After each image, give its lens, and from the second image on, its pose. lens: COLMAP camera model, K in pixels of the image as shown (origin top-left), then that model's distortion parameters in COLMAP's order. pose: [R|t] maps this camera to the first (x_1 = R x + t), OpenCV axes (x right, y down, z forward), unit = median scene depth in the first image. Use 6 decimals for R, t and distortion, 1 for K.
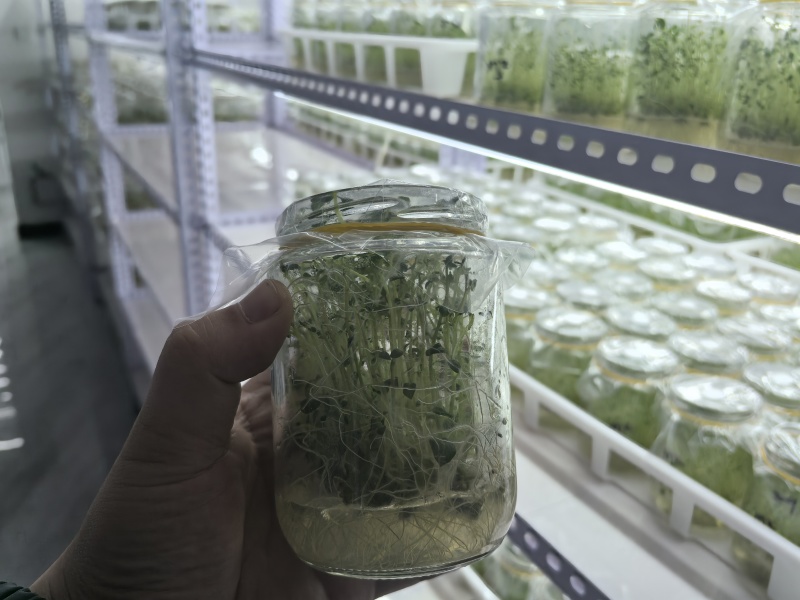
lens RADIAL K [[643.6, 0, 404.9], [0, 643.6, 305.1], [0, 0, 1]] dist [0.000478, -0.034722]
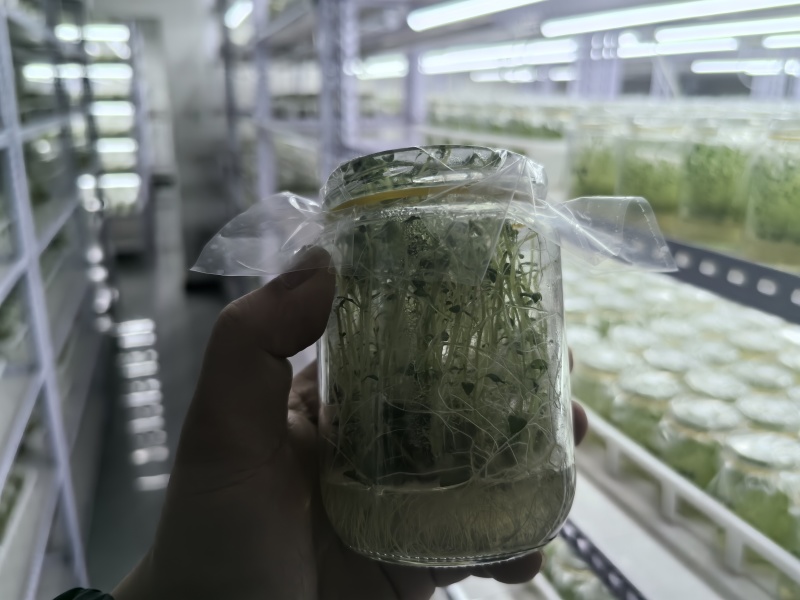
lens RADIAL K [[643.6, 0, 400.9], [0, 643.6, 295.5], [0, 0, 1]] dist [0.000478, -0.034722]
pose [[0.978028, 0.025014, -0.206966, 0.062555], [-0.047290, 0.993515, -0.103399, 0.014003], [0.203037, 0.110915, 0.972869, -0.251006]]
